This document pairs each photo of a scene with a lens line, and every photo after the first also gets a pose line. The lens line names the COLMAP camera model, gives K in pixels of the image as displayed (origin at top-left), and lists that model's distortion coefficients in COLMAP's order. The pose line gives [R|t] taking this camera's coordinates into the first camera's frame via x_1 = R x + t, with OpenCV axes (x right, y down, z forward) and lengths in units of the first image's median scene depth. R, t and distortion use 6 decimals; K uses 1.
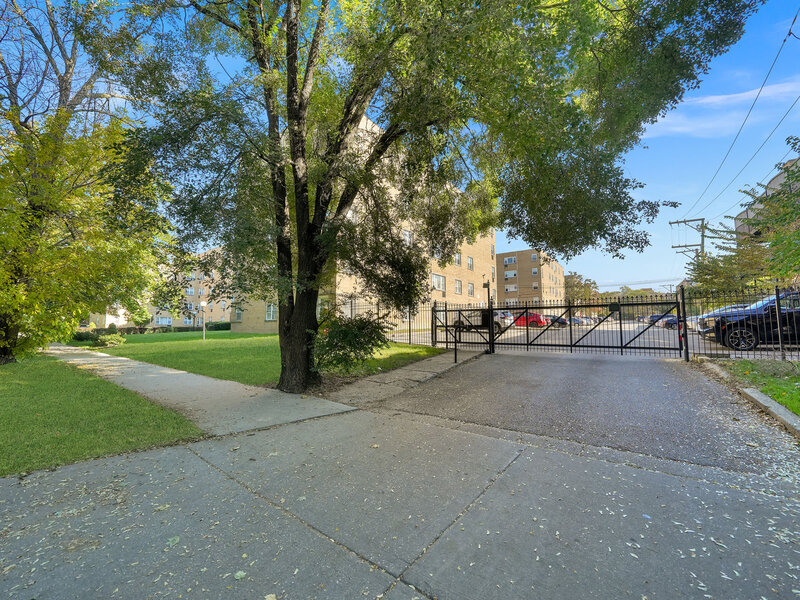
lens RADIAL K [[321.7, 0, 395.9], [0, 321.7, 300.9], [0, 0, 1]] dist [-0.018244, 0.000170]
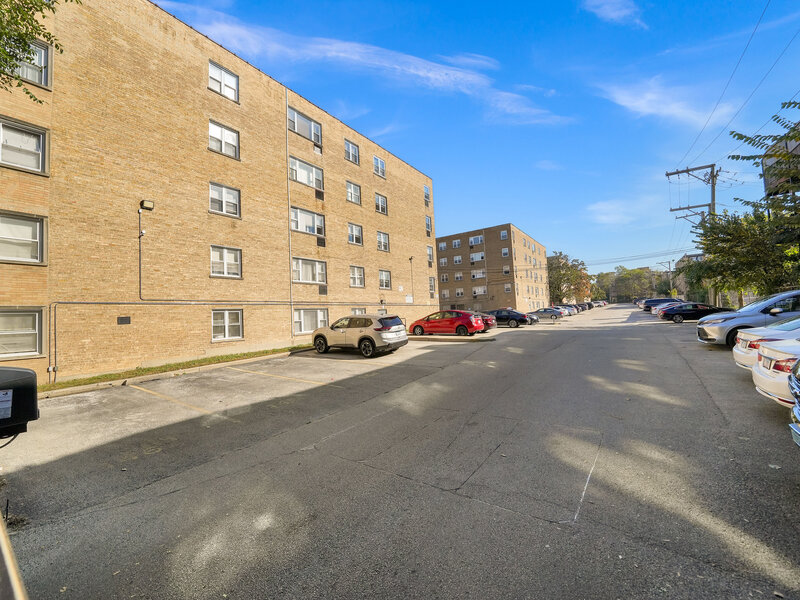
lens RADIAL K [[321.7, 0, 395.9], [0, 321.7, 300.9], [0, 0, 1]] dist [-0.018244, 0.000170]
pose [[0.998914, -0.046584, 0.001260, 0.205650], [0.046526, 0.998472, 0.029803, -0.006838], [-0.002646, -0.029712, 0.999555, 0.239807]]
